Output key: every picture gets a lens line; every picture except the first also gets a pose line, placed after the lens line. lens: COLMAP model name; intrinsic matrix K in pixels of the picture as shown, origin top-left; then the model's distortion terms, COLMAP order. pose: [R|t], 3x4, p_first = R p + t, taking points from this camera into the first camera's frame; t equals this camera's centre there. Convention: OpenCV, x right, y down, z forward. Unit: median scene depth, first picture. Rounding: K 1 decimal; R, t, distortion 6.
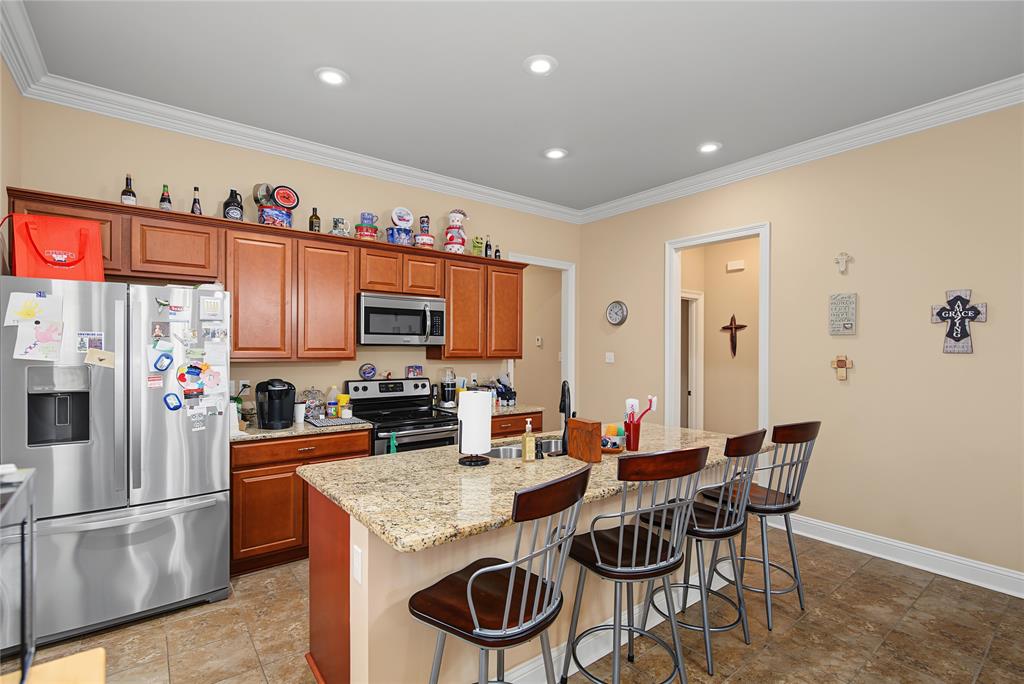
lens RADIAL K [[479.6, 0, 513.1], [0, 479.6, 349.4], [0, 0, 1]] dist [-0.000061, -0.000042]
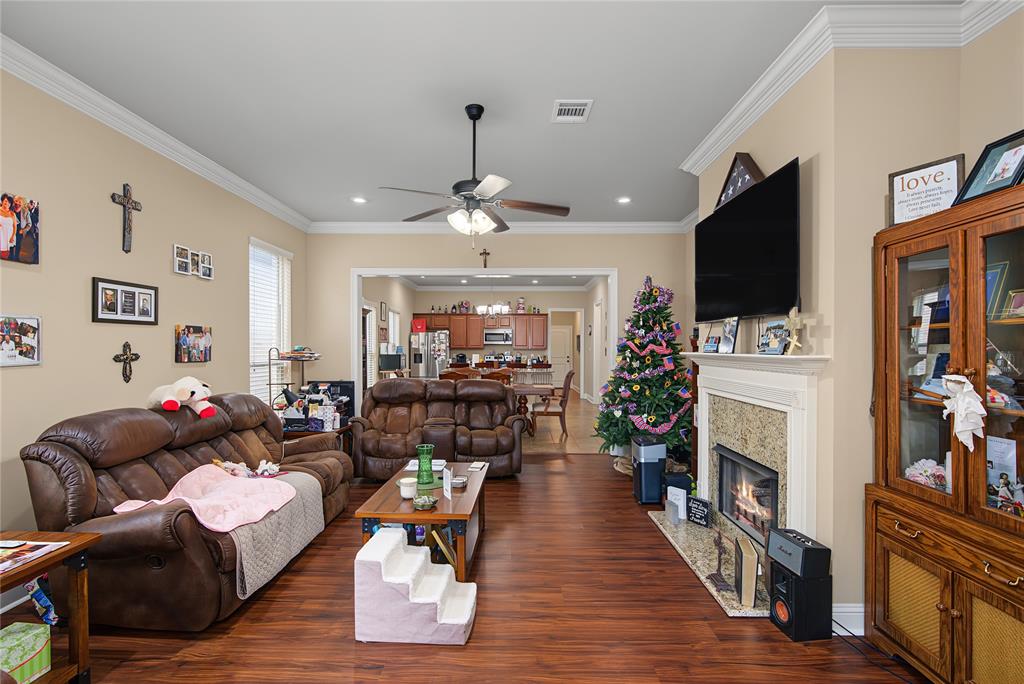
lens RADIAL K [[473.8, 0, 512.0], [0, 473.8, 342.0], [0, 0, 1]] dist [-0.002489, -0.000554]
pose [[0.782603, -0.009650, -0.622447, 1.755010], [0.001886, 0.999912, -0.013130, 0.016225], [0.622519, 0.009102, 0.782552, -1.378273]]
